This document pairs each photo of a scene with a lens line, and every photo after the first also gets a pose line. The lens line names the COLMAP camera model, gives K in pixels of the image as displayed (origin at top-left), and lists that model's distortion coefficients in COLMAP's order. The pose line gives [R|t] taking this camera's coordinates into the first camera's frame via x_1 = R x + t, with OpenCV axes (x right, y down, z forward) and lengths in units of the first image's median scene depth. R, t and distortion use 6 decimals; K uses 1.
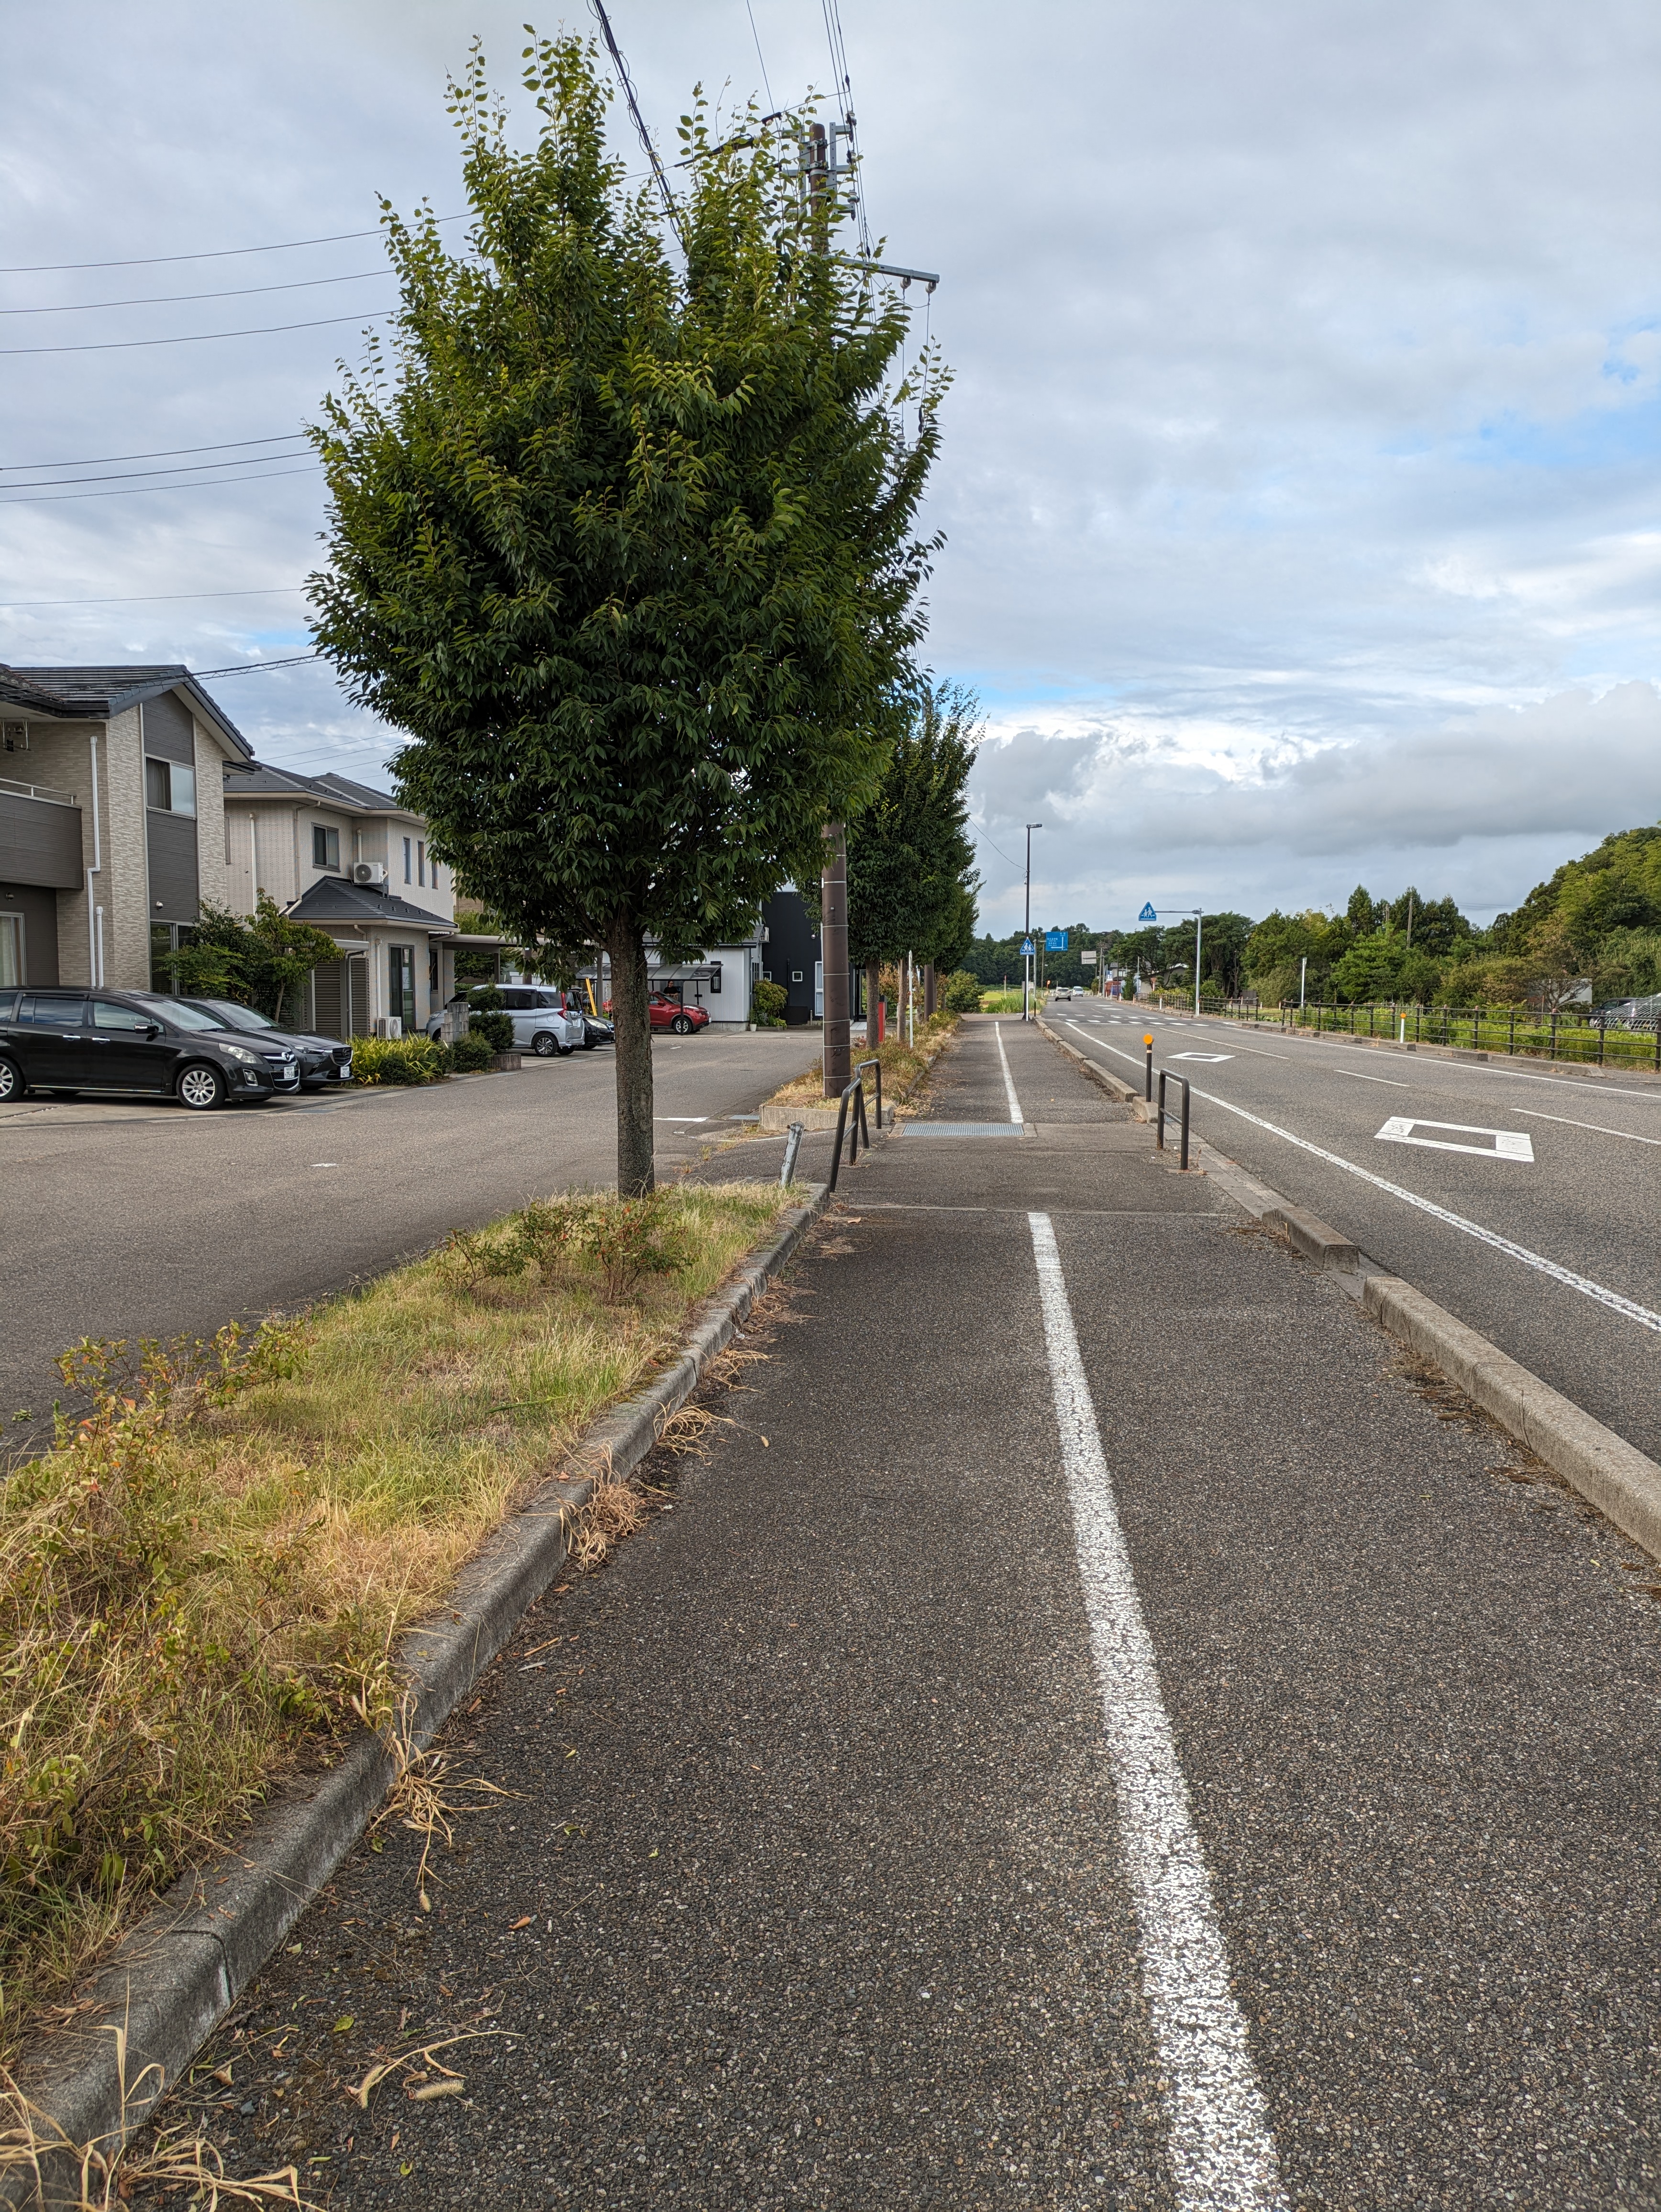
lens RADIAL K [[1617.2, 0, 830.5], [0, 1617.2, 1106.0], [0, 0, 1]] dist [0.076969, -0.094233]
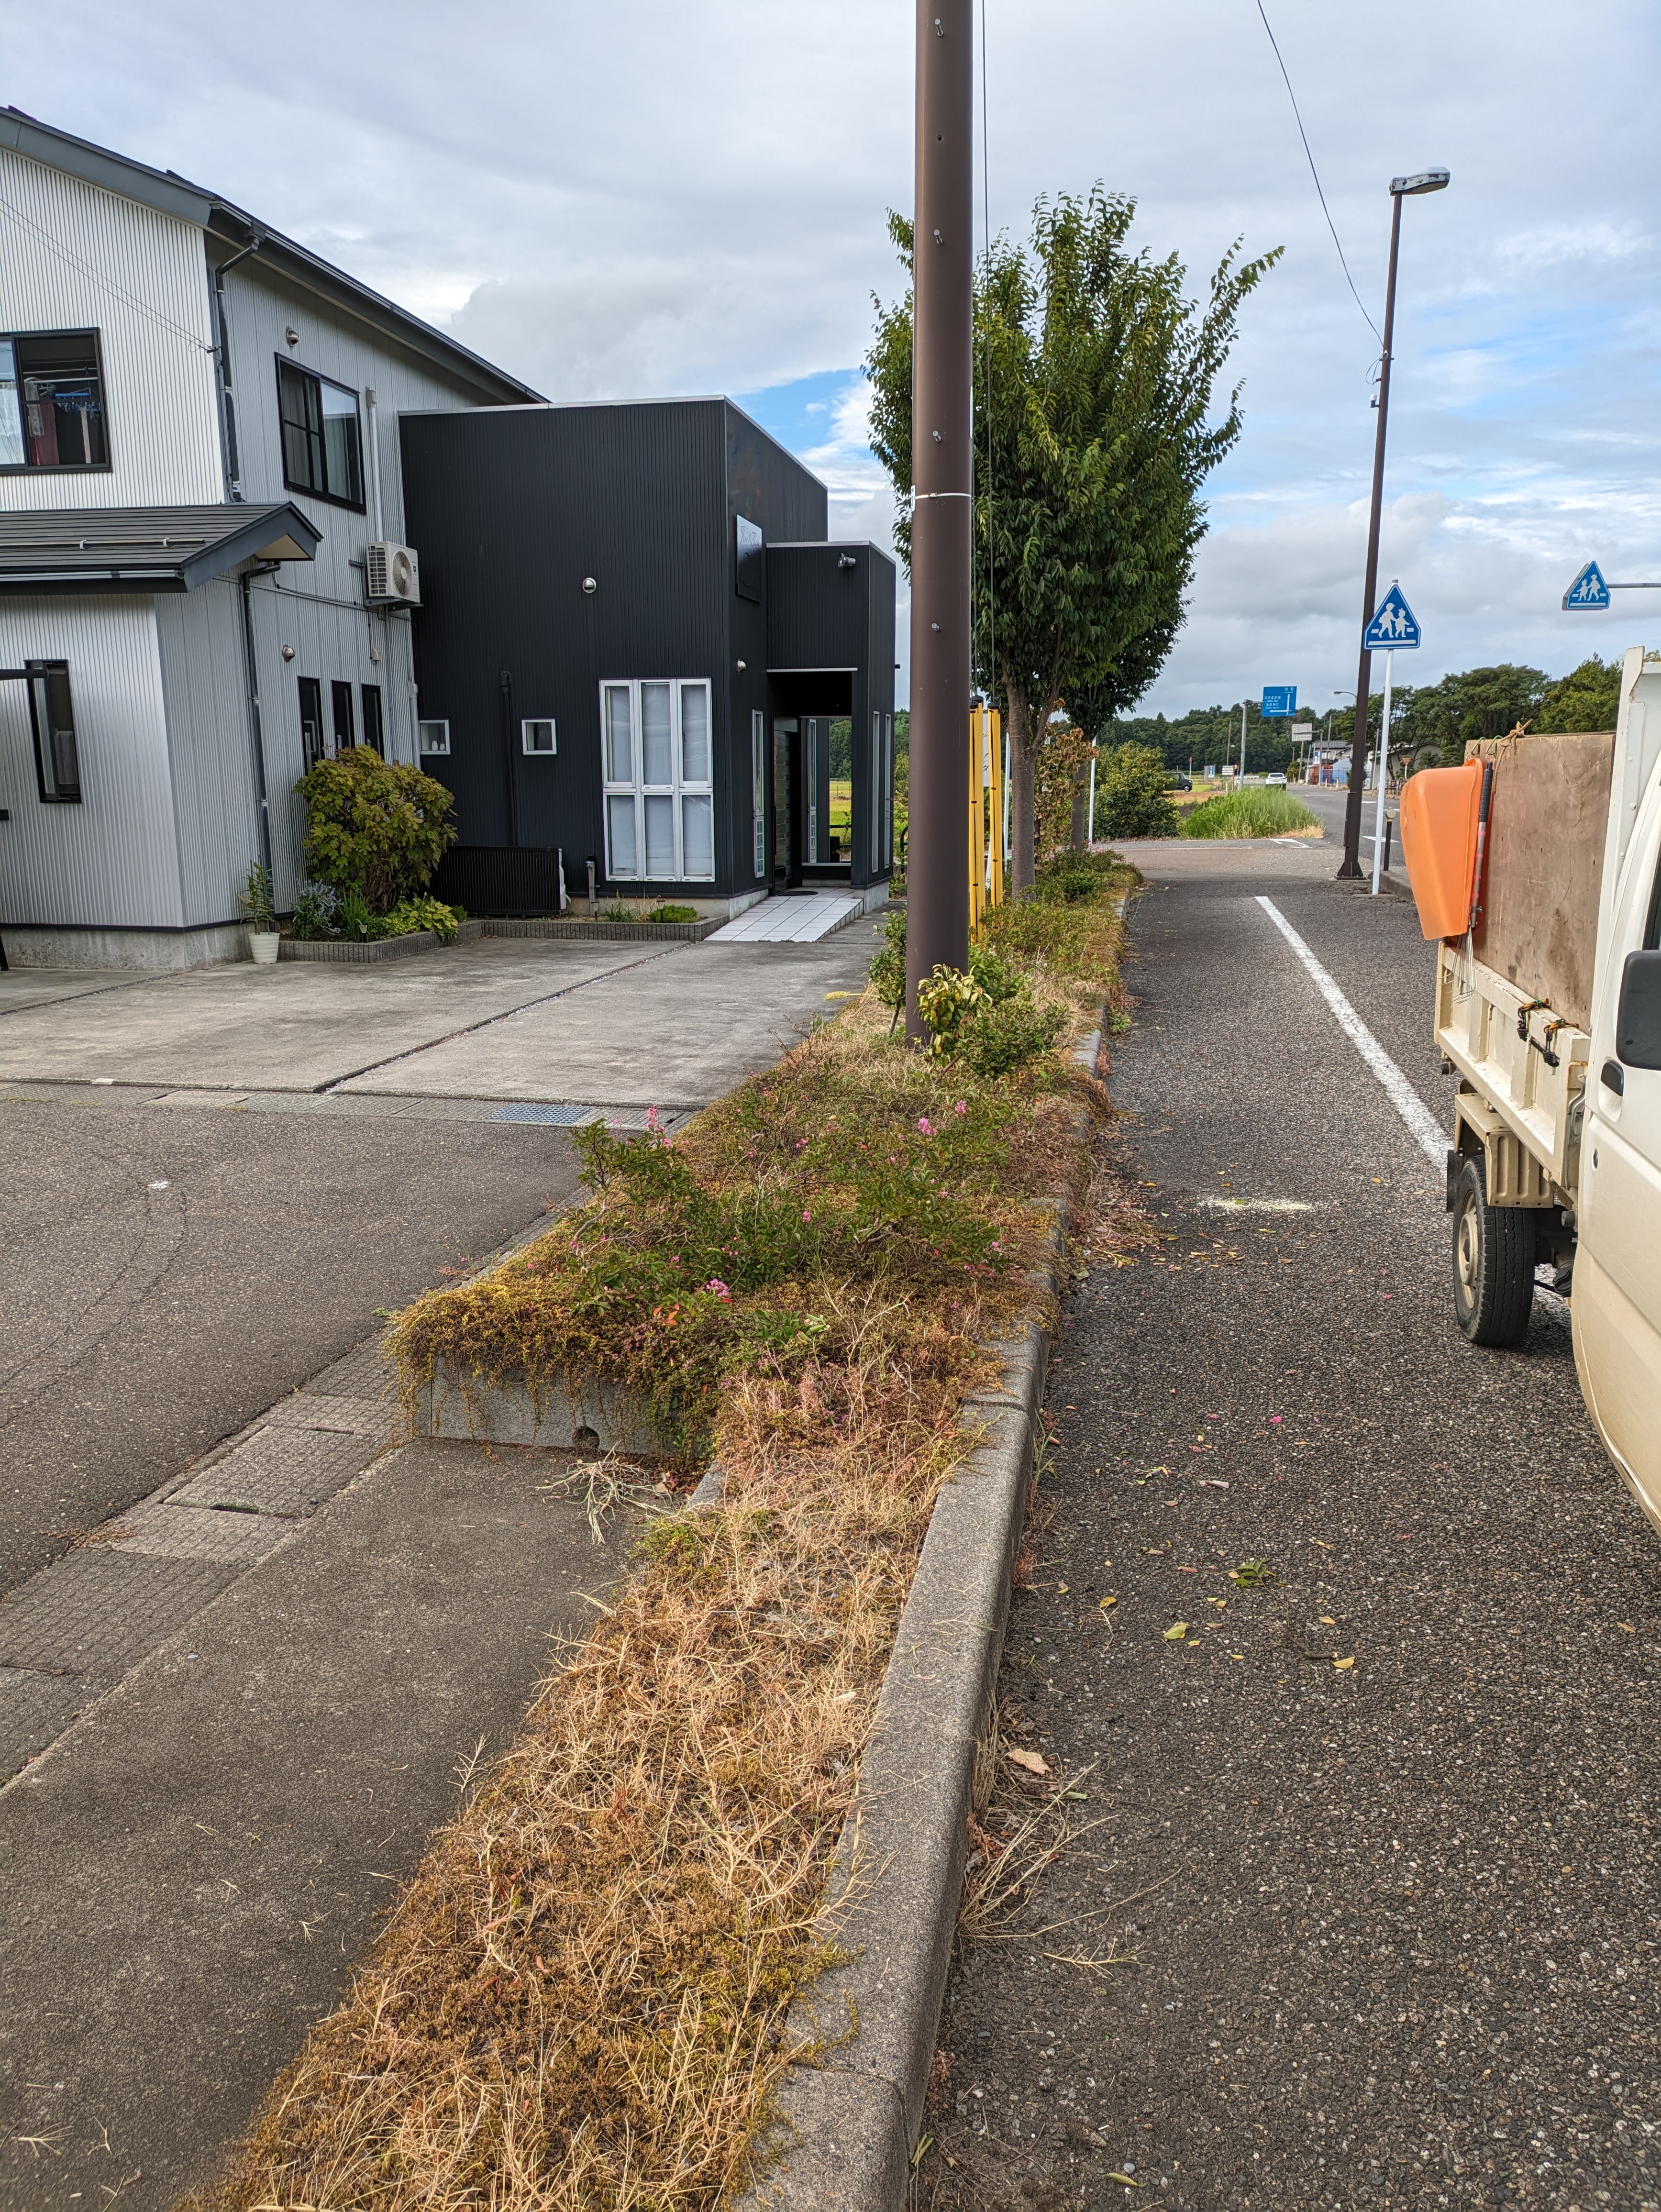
lens RADIAL K [[1617.2, 0, 830.5], [0, 1617.2, 1106.0], [0, 0, 1]] dist [0.076969, -0.094233]
pose [[0.995294, 0.013450, -0.095963, 0.035885], [-0.001155, 0.991896, 0.127045, -0.034030], [0.096895, -0.126336, 0.987244, 0.465408]]
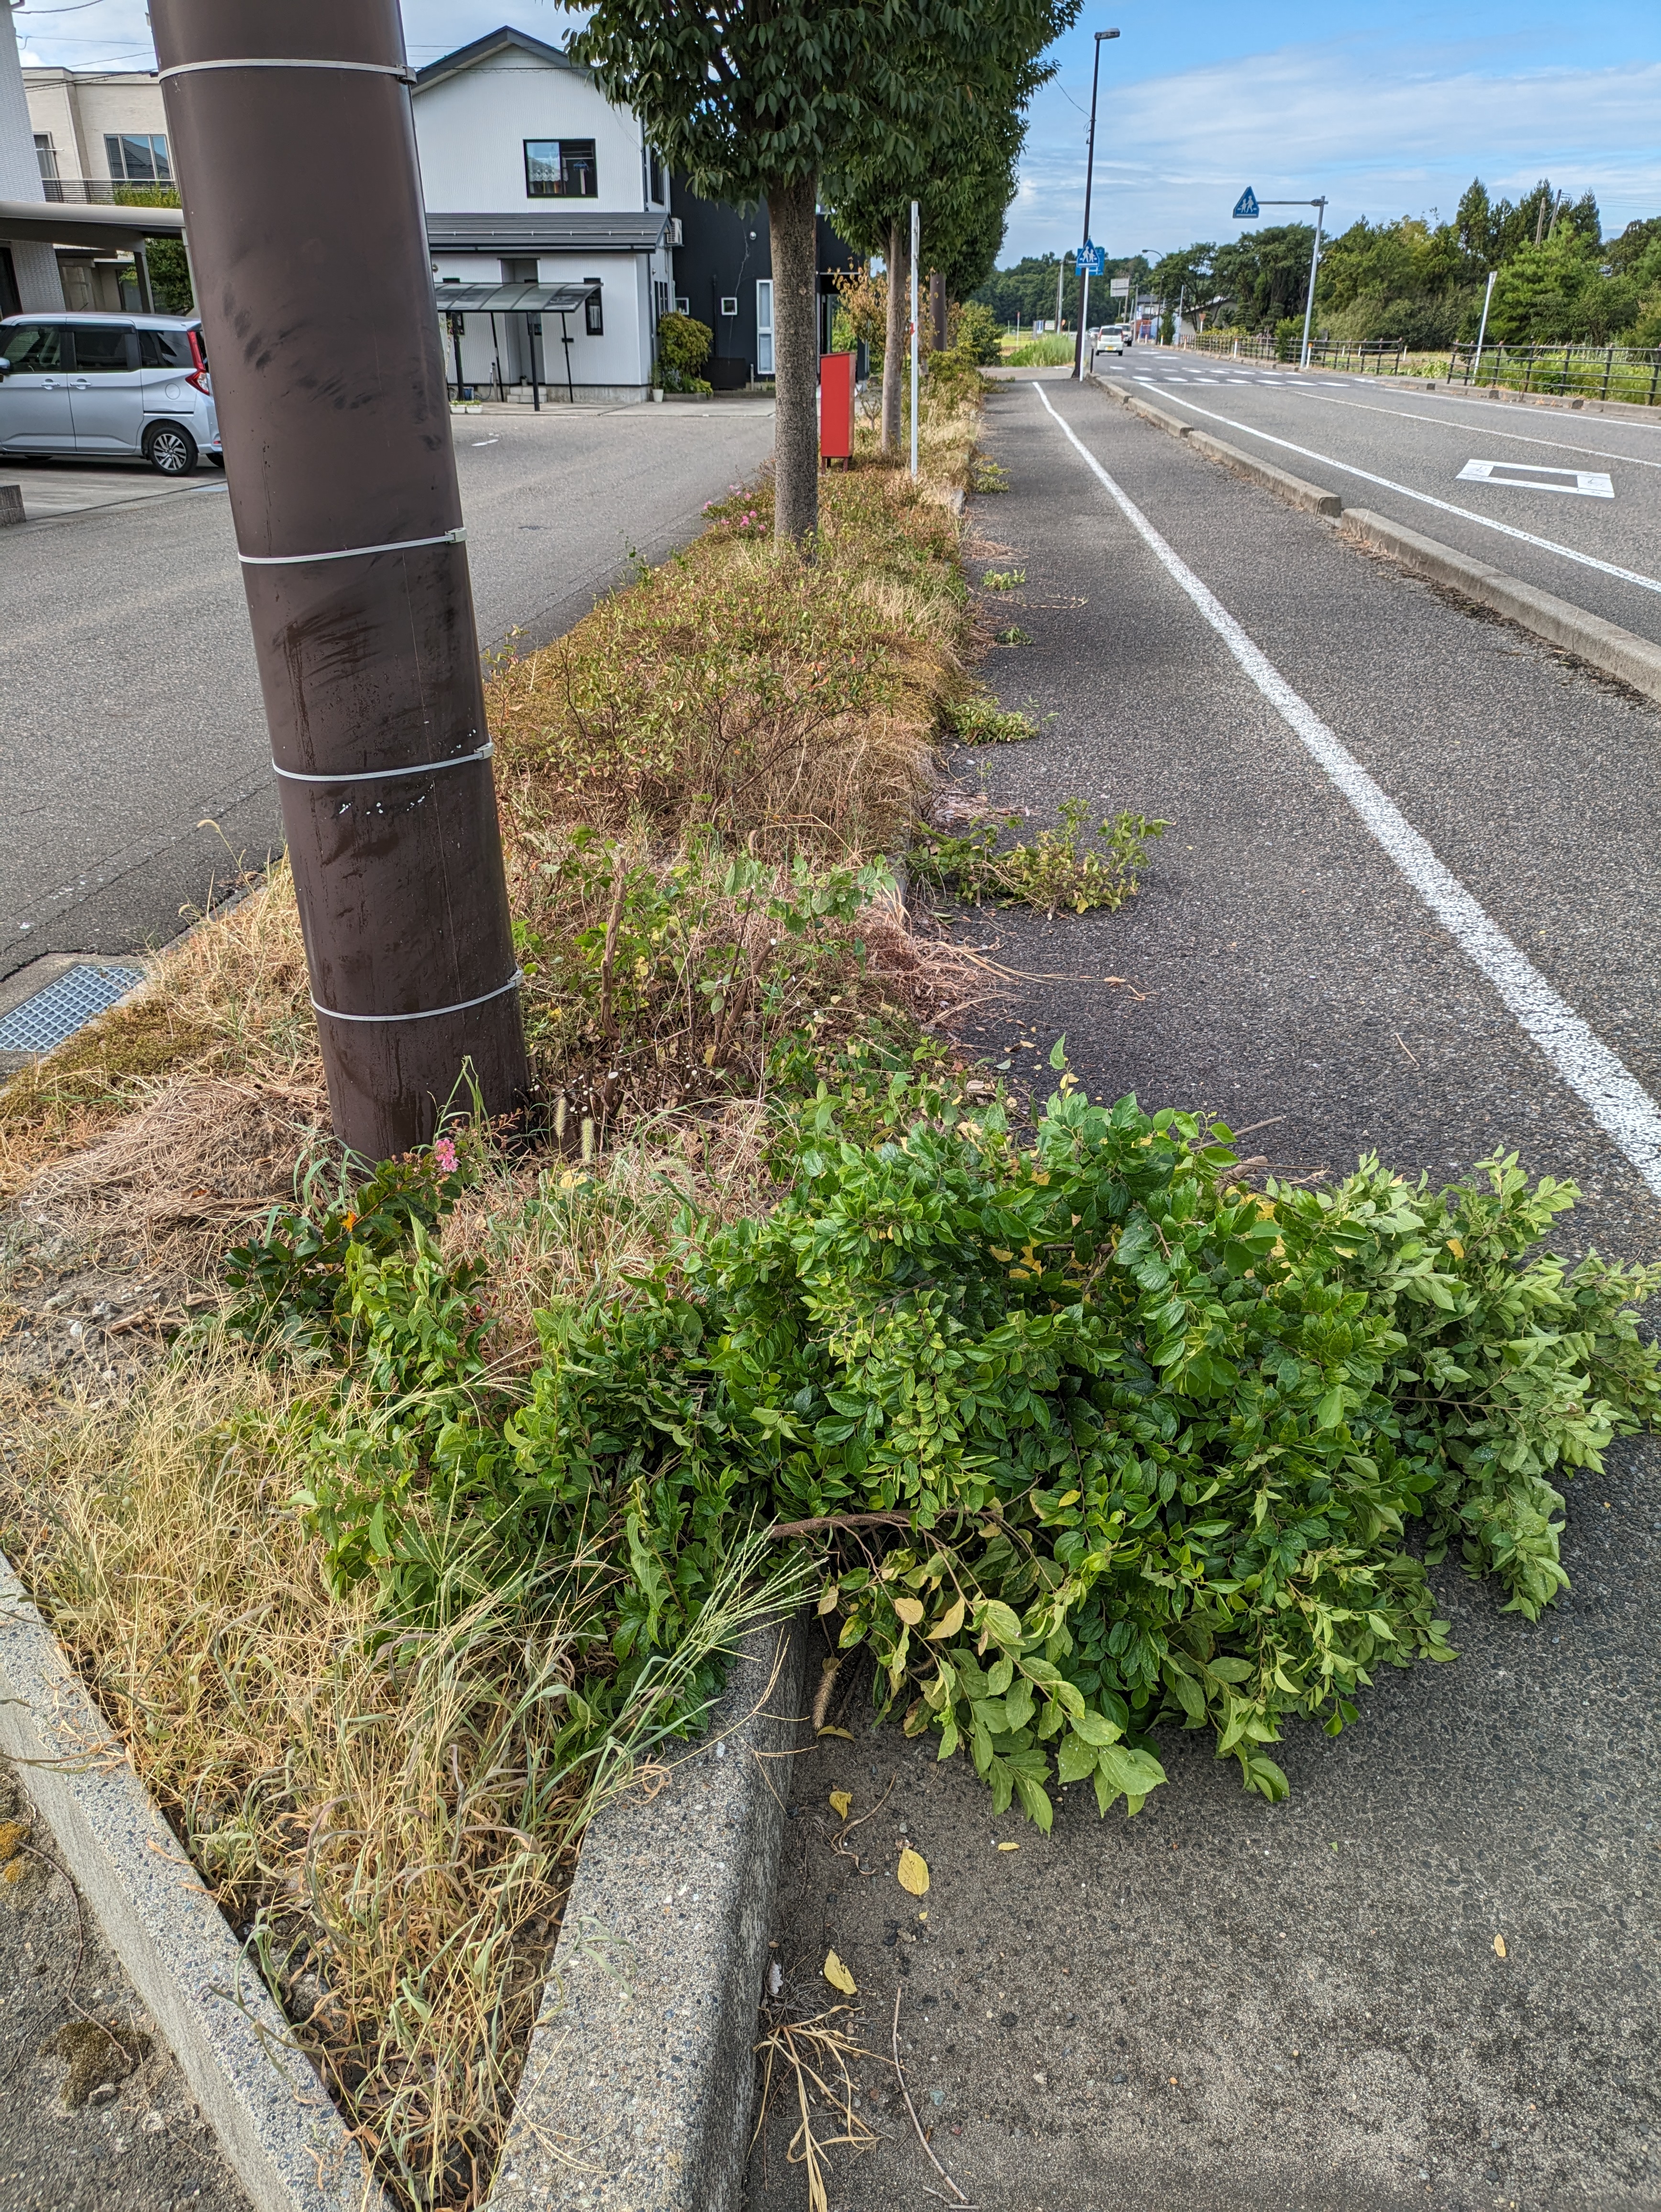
lens RADIAL K [[1625.1, 0, 830.5], [0, 1625.1, 1106.0], [0, 0, 1]] dist [0.022914, 0.002476]
pose [[0.999941, -0.007701, 0.007680, 0.007706], [0.004403, 0.932318, 0.361613, -0.012089], [-0.009945, -0.361558, 0.932297, 0.182839]]
